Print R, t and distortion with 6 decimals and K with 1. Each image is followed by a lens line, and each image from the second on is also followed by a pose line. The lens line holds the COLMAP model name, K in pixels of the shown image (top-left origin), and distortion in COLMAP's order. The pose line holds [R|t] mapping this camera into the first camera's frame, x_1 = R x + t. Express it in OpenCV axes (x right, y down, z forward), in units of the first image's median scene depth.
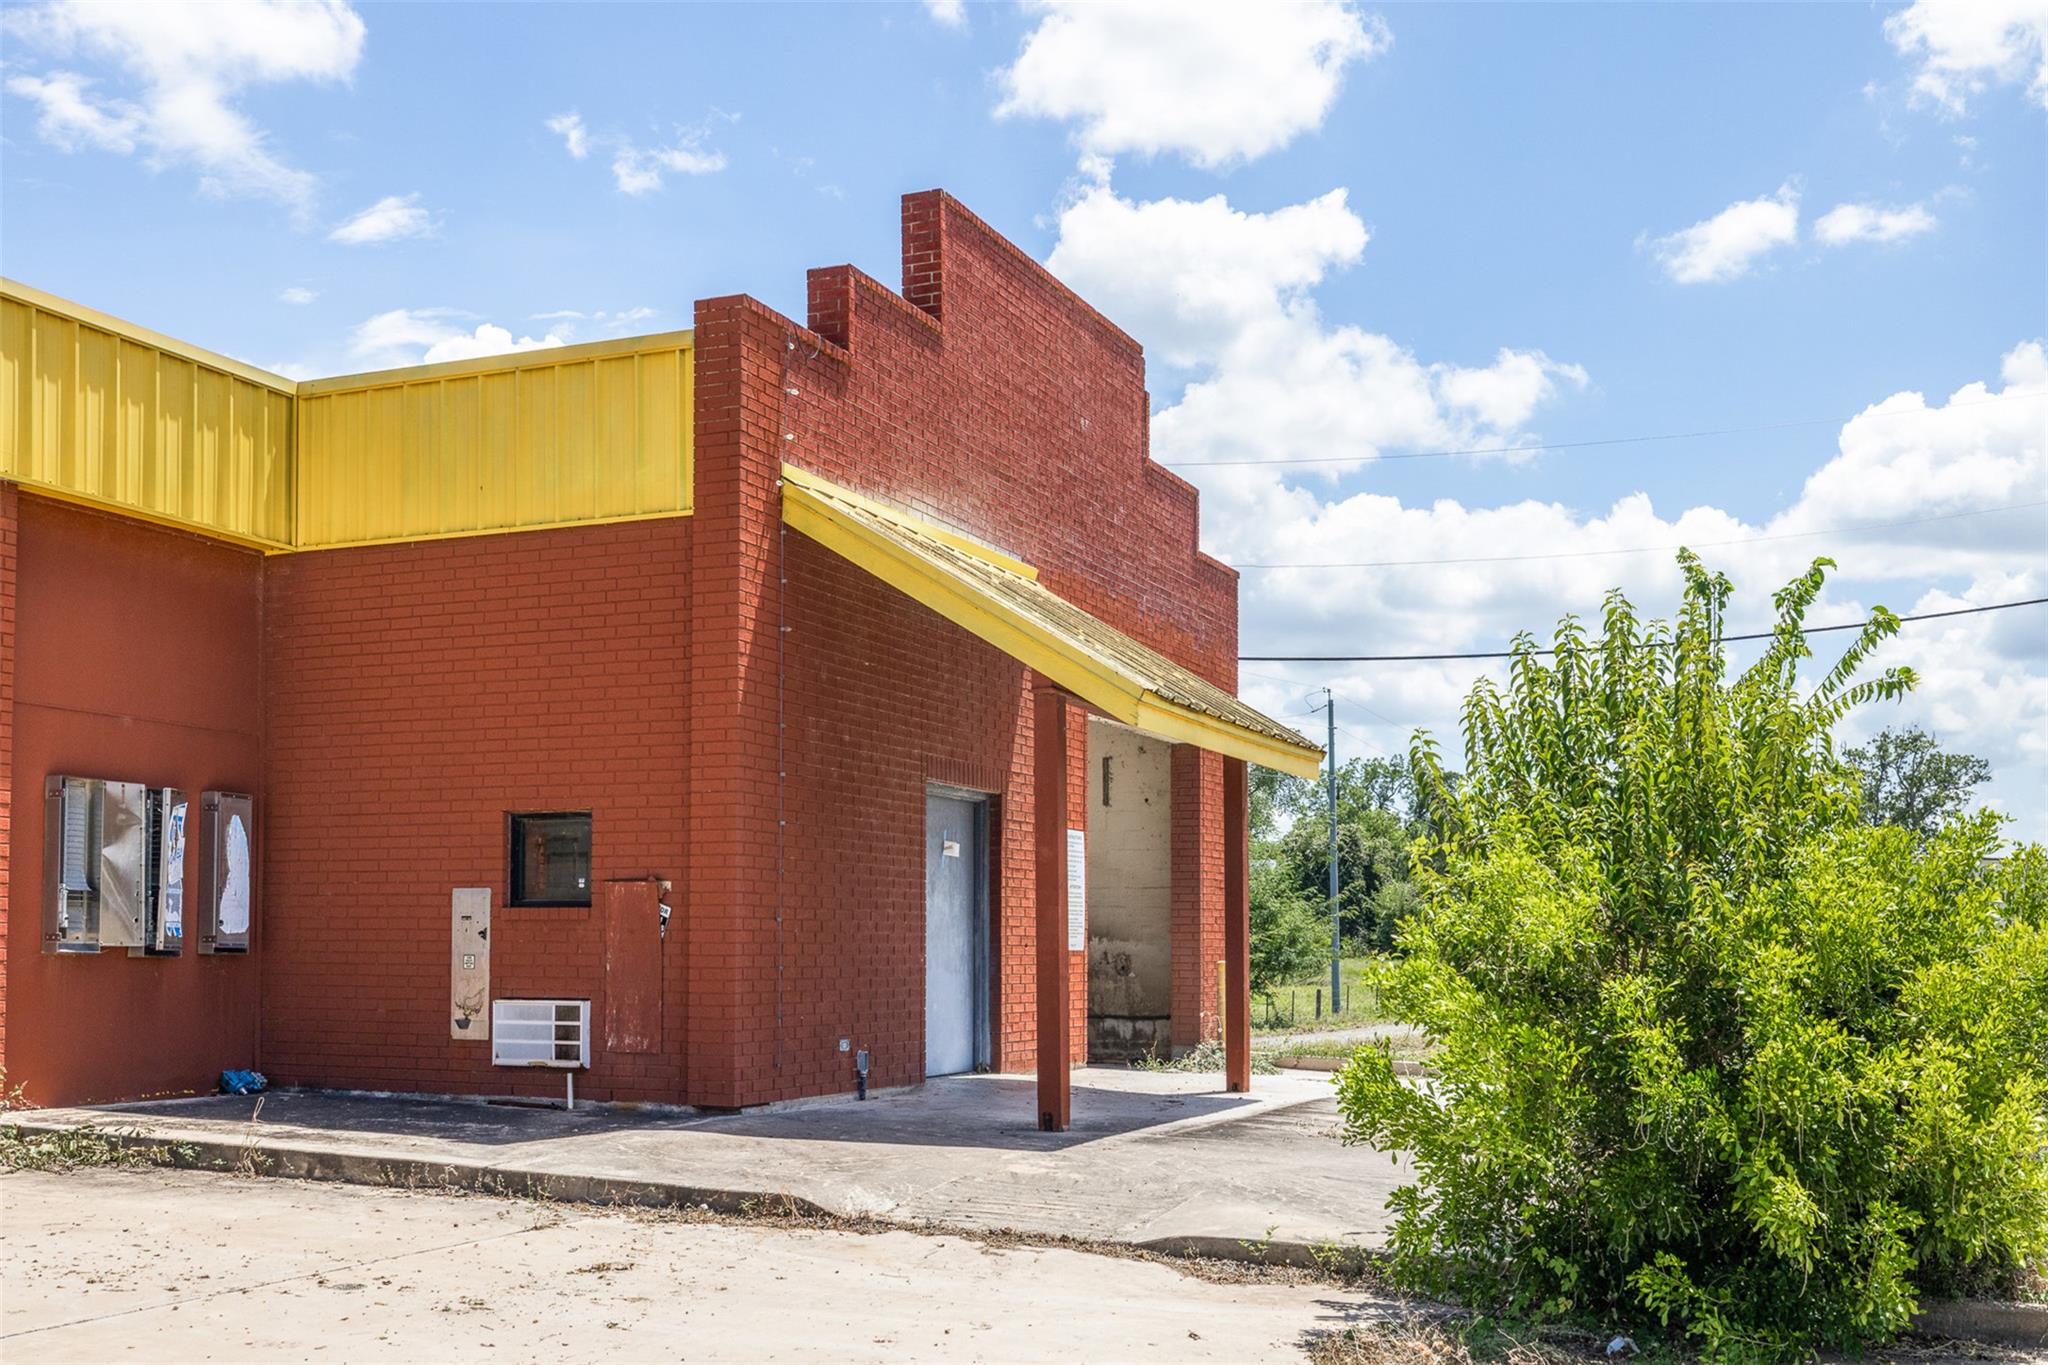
lens RADIAL K [[2008.9, 0, 1024.0], [0, 2008.9, 682.5], [0, 0, 1]] dist [0.004123, -0.000738]
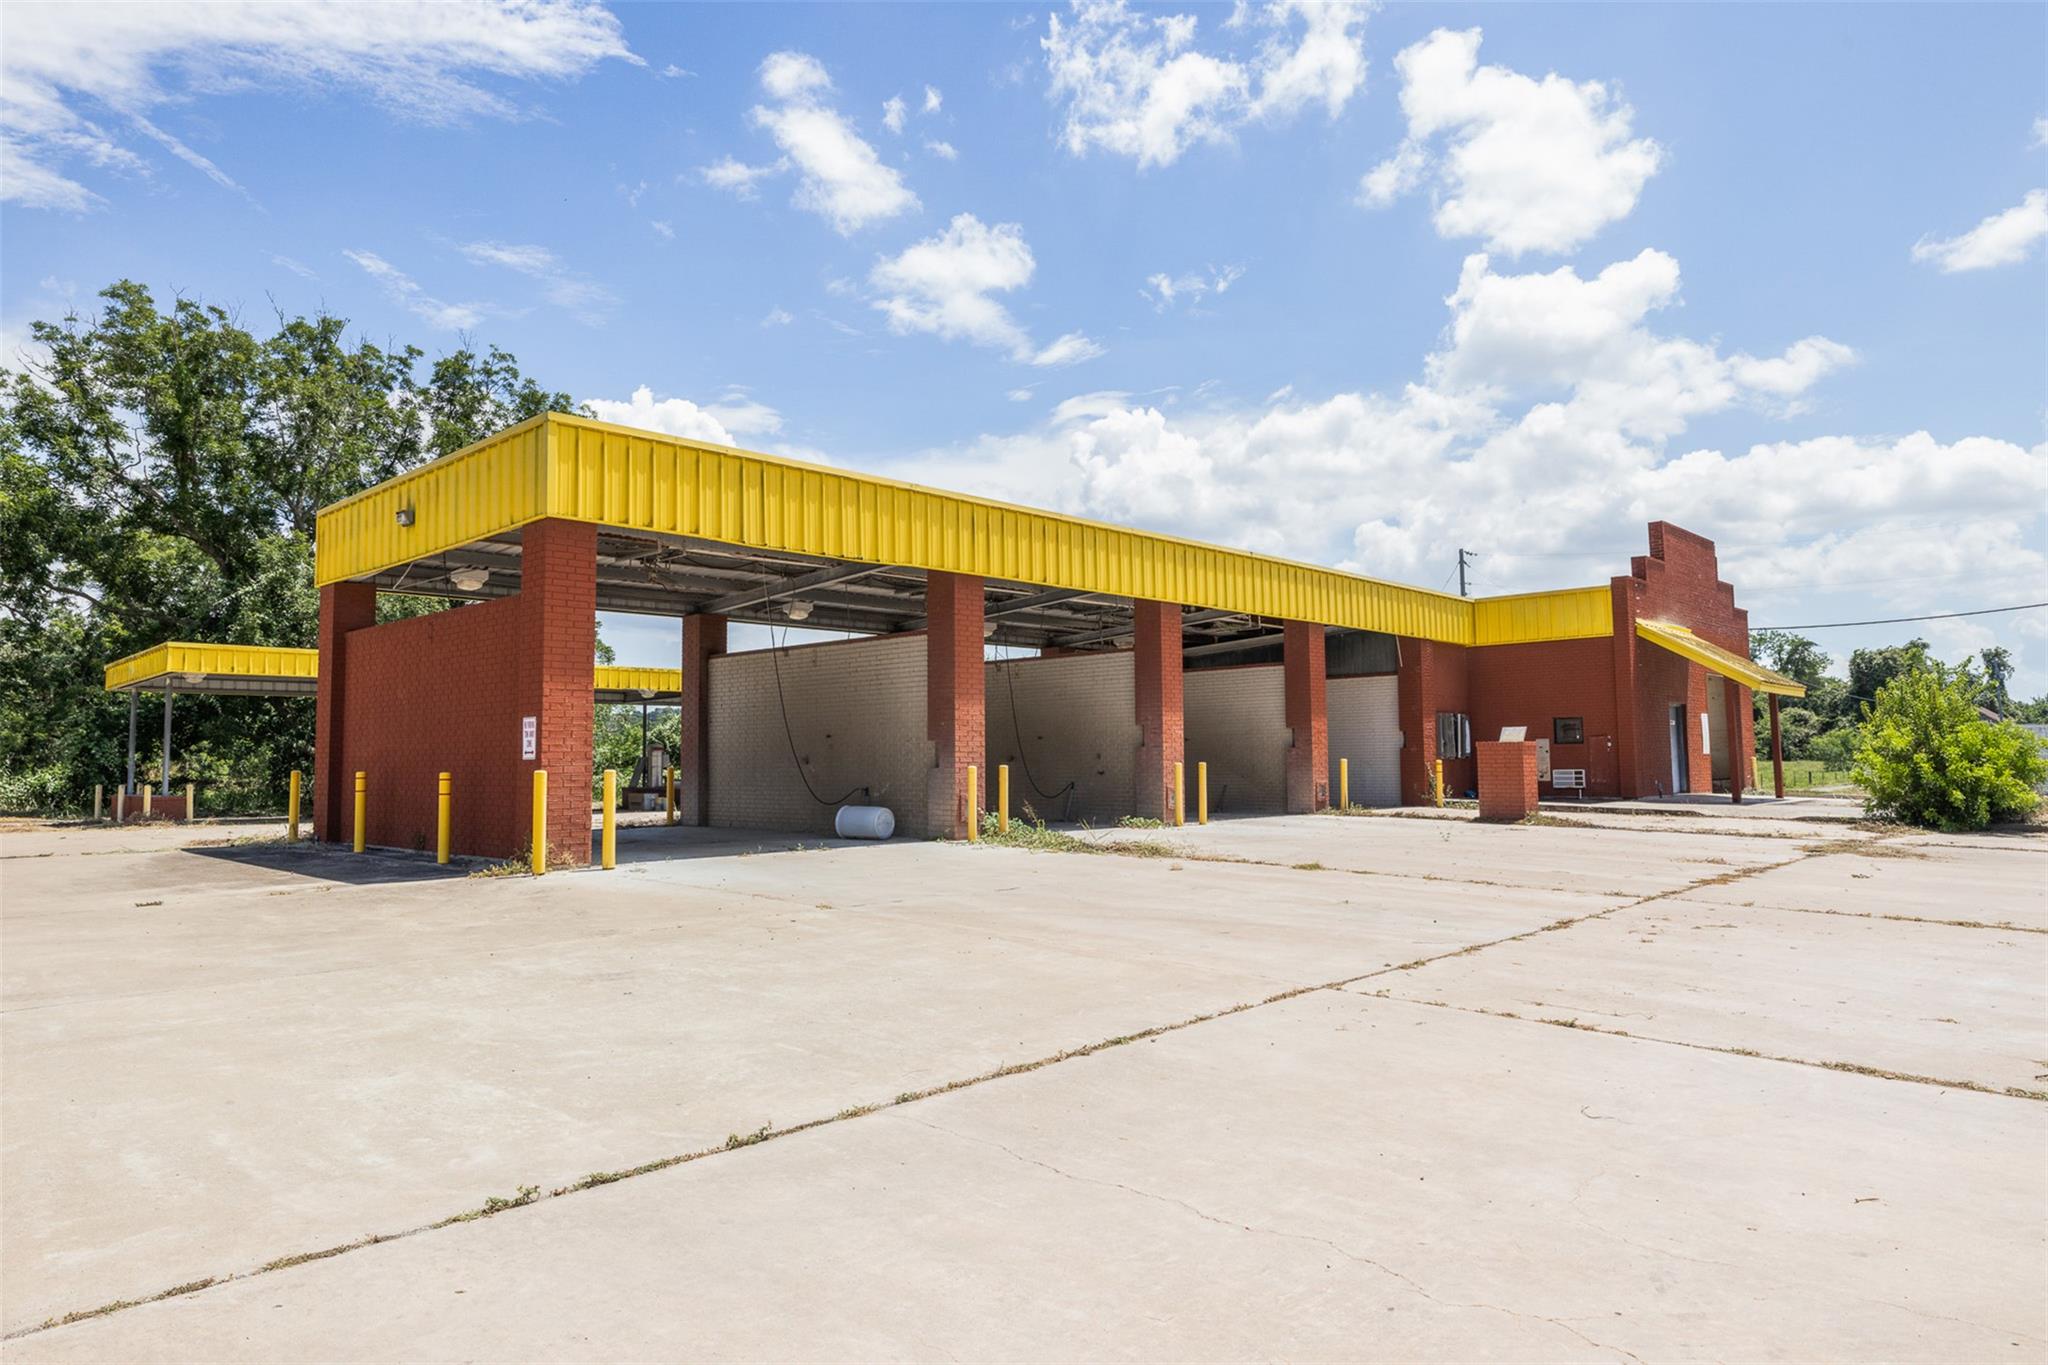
lens RADIAL K [[1233.6, 0, 1020.9], [0, 1233.6, 620.0], [0, 0, 1]] dist [0.000065, 0.001212]
pose [[0.943186, -0.048127, -0.328762, -0.659087], [0.053746, 0.998522, 0.008020, -0.278145], [0.327890, -0.025234, 0.944379, -2.208809]]
